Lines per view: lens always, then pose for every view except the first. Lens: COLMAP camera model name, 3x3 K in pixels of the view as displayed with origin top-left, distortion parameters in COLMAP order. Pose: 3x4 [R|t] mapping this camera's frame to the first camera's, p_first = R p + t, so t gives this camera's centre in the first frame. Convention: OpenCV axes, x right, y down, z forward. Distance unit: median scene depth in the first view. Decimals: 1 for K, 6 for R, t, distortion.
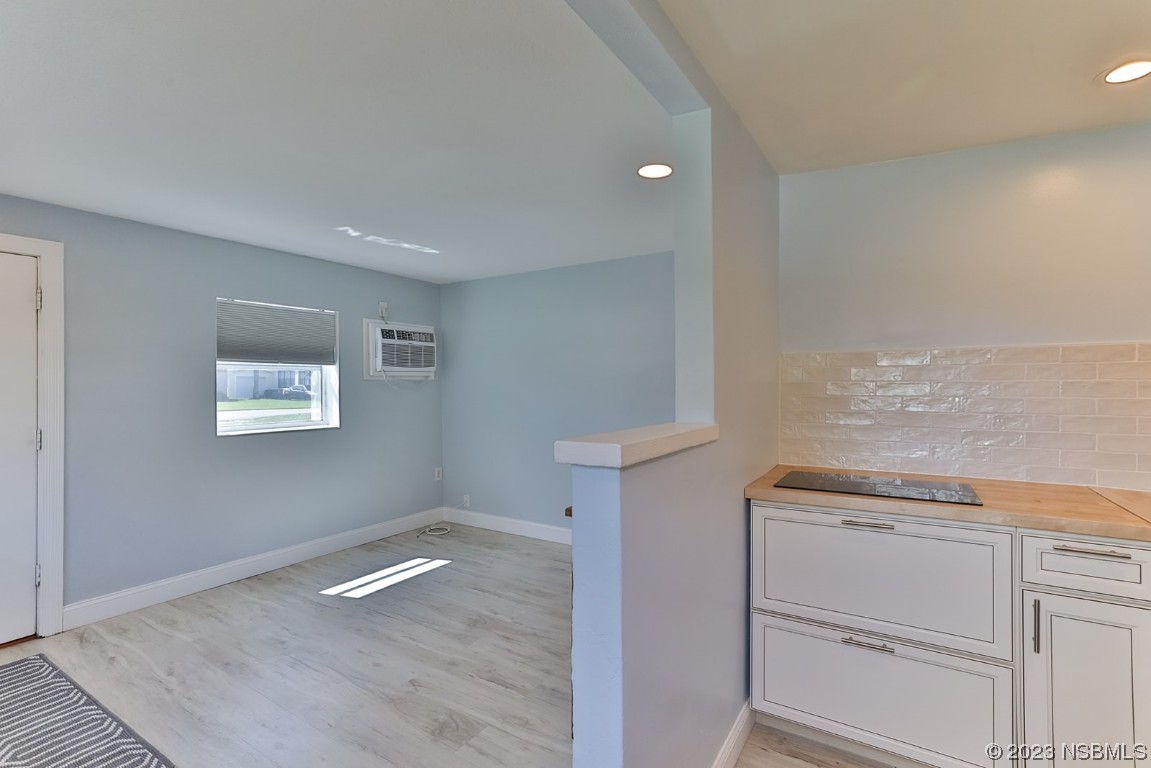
lens RADIAL K [[529.8, 0, 564.5], [0, 529.8, 390.9], [0, 0, 1]] dist [-0.001845, 0.000690]
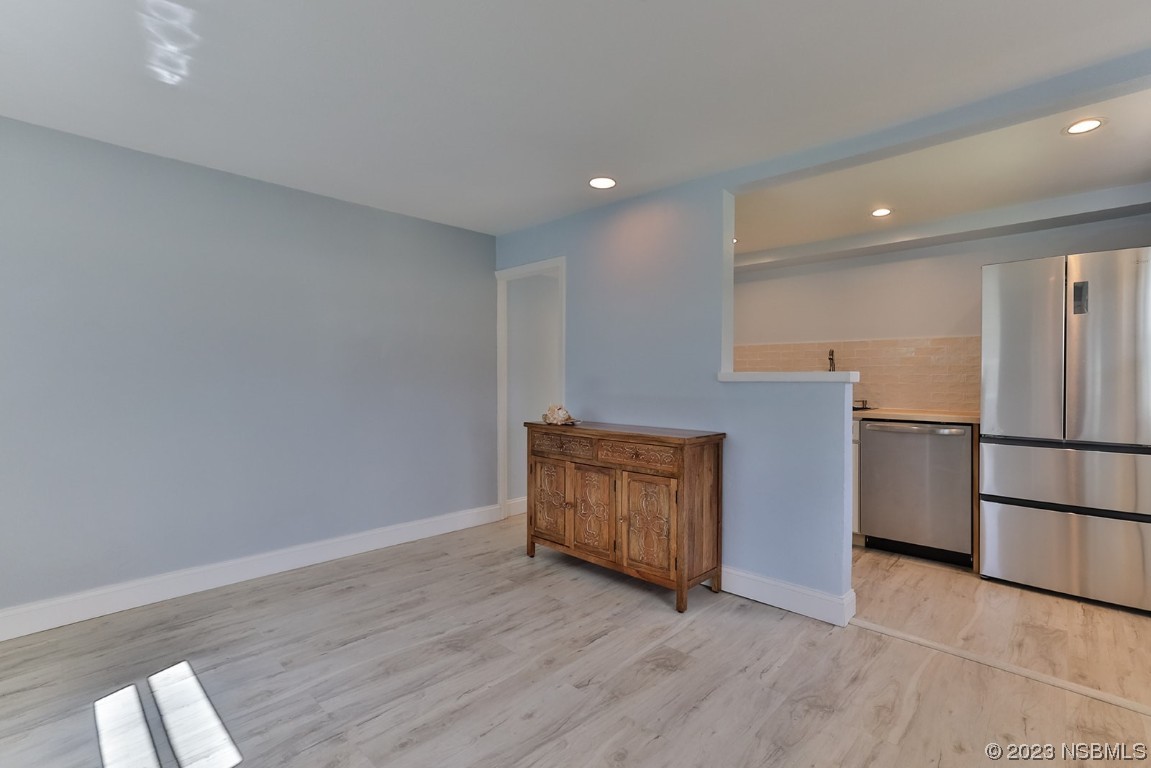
lens RADIAL K [[532.2, 0, 575.5], [0, 532.2, 384.0], [0, 0, 1]] dist [-0.033417, 0.021422]
pose [[0.181865, -0.007842, 0.983292, -1.295535], [0.006091, 0.999958, 0.006849, 0.065286], [-0.983305, 0.004744, 0.181905, 0.981330]]
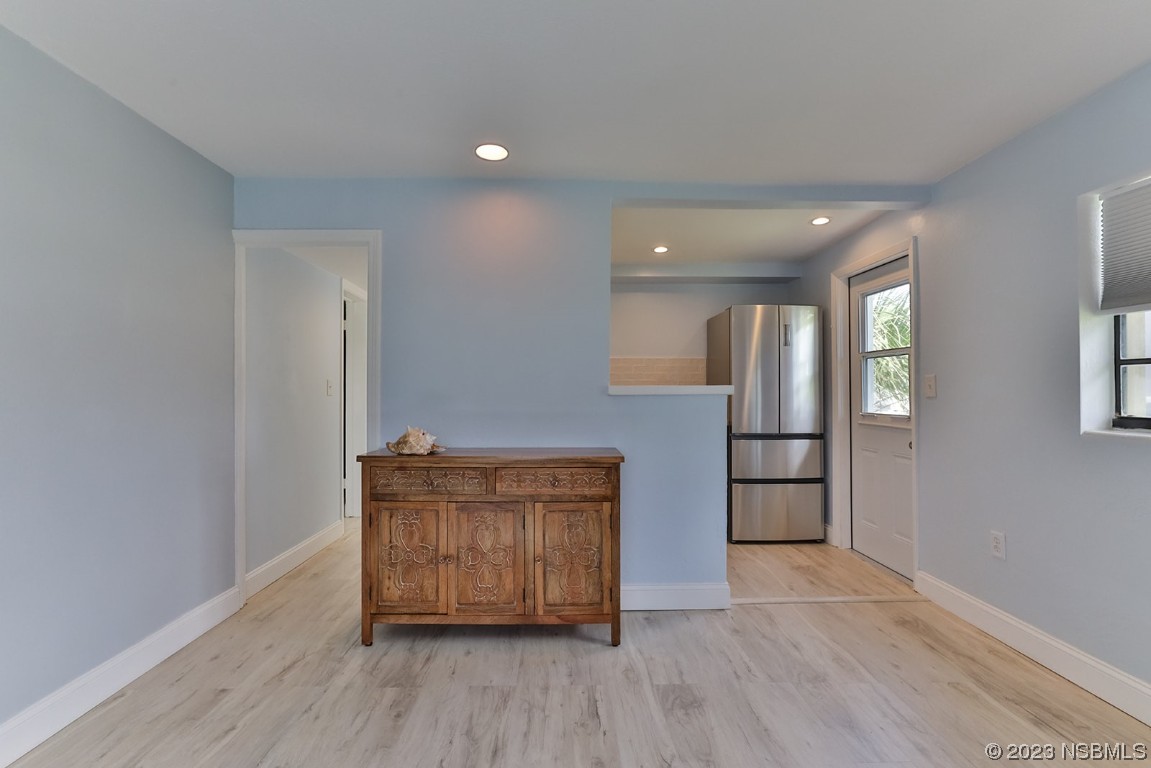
lens RADIAL K [[532.2, 0, 575.5], [0, 532.2, 384.0], [0, 0, 1]] dist [-0.033417, 0.021422]
pose [[-0.575201, 0.010524, 0.817944, -0.911236], [0.008738, 0.999939, -0.006722, 0.050061], [-0.817965, 0.003281, -0.575258, 1.726550]]
